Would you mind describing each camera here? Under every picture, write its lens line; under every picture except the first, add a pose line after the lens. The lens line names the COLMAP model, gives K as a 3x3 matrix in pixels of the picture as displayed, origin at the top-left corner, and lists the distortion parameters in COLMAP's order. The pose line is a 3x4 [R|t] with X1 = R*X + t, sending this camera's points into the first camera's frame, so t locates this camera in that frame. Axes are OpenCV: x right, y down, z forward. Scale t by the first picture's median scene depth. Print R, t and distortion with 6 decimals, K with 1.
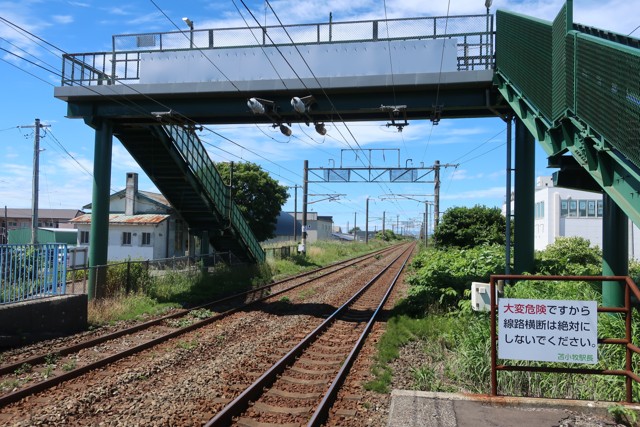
lens RADIAL K [[503.8, 0, 322.3], [0, 503.8, 215.7], [0, 0, 1]] dist [-0.003679, -0.003268]
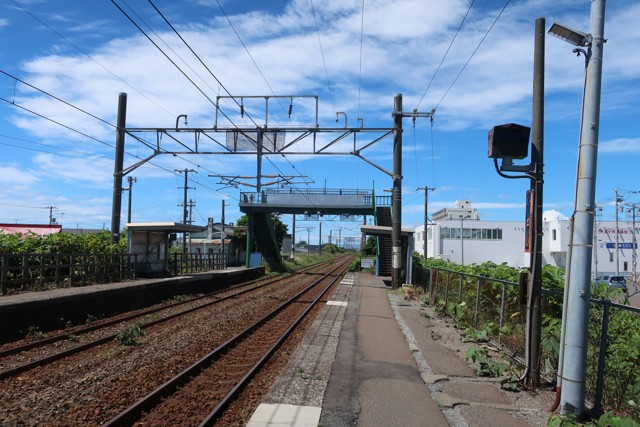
lens RADIAL K [[503.8, 0, 322.3], [0, 503.8, 215.7], [0, 0, 1]] dist [-0.003679, -0.003268]
pose [[0.993649, 0.008926, 0.112170, -0.167953], [-0.006133, 0.999663, -0.025215, -0.045047], [-0.112357, 0.024367, 0.993369, -1.004852]]
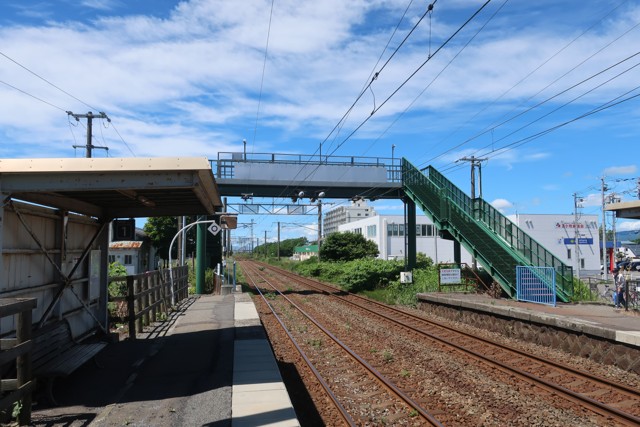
lens RADIAL K [[503.8, 0, 322.3], [0, 503.8, 215.7], [0, 0, 1]] dist [-0.003679, -0.003268]
pose [[0.934153, 0.002884, 0.356861, -0.329049], [0.007700, 0.999572, -0.028235, -0.027440], [-0.356790, 0.029124, 0.933731, -0.412100]]
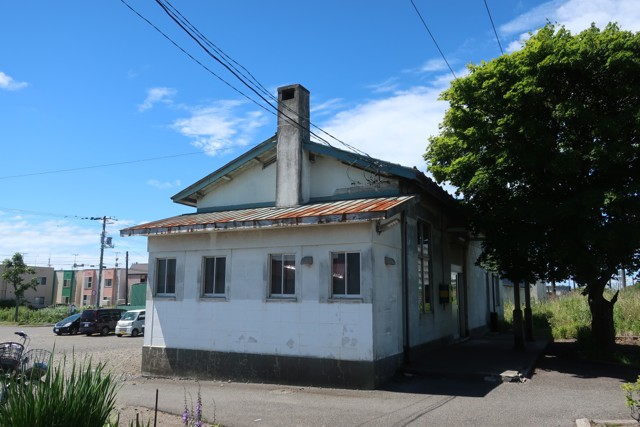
lens RADIAL K [[503.8, 0, 322.3], [0, 503.8, 215.7], [0, 0, 1]] dist [-0.003679, -0.003268]
pose [[0.954034, -0.068437, -0.291780, -0.264083], [0.031357, 0.991029, -0.129920, 0.047466], [0.298054, 0.114798, 0.947621, 0.689718]]
